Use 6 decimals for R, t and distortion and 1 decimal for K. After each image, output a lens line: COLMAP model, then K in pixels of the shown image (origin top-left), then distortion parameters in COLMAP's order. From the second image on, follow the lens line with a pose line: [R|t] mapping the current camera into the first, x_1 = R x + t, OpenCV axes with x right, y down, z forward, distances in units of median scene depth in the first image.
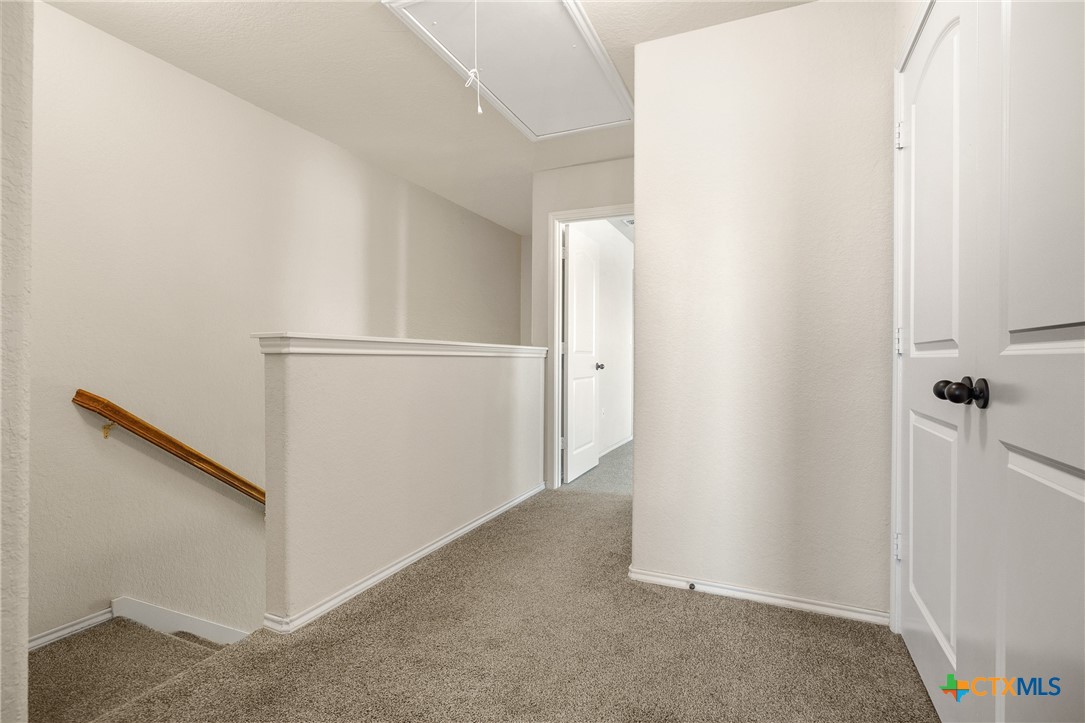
lens RADIAL K [[521.4, 0, 540.5], [0, 521.4, 363.5], [0, 0, 1]] dist [0.000432, 0.000008]
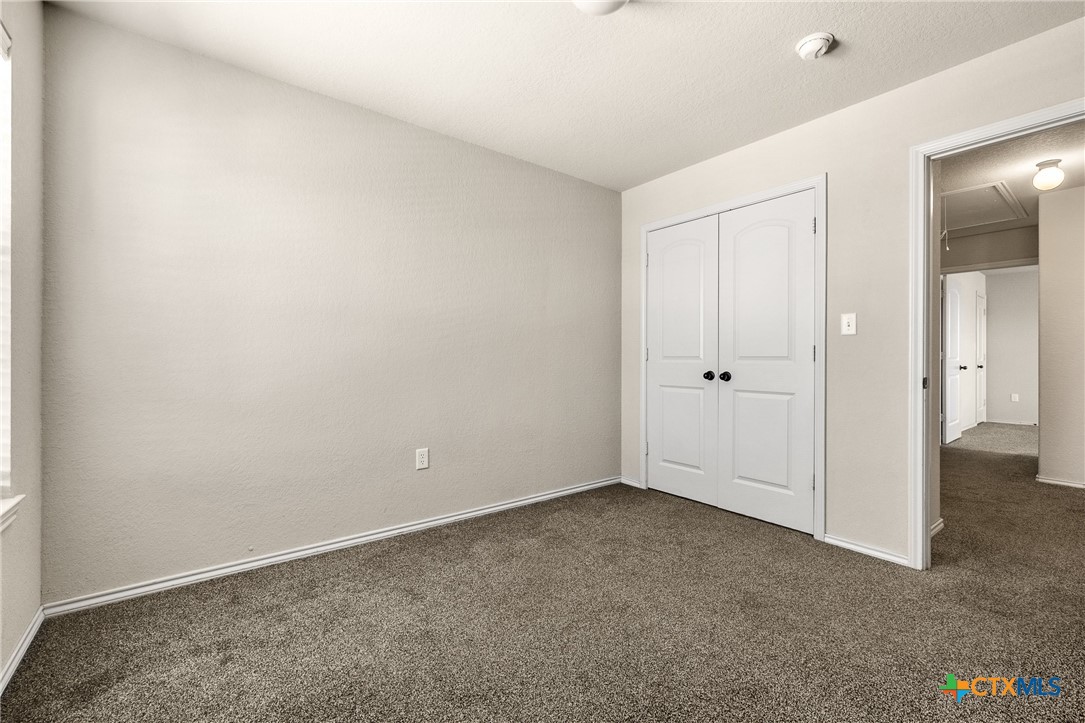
lens RADIAL K [[458.9, 0, 547.7], [0, 458.9, 356.0], [0, 0, 1]] dist [-0.002674, -0.000352]
pose [[0.887452, -0.002939, -0.460890, -0.366723], [-0.004408, 0.999880, -0.014863, -0.003286], [0.460878, 0.015222, 0.887333, -0.739276]]
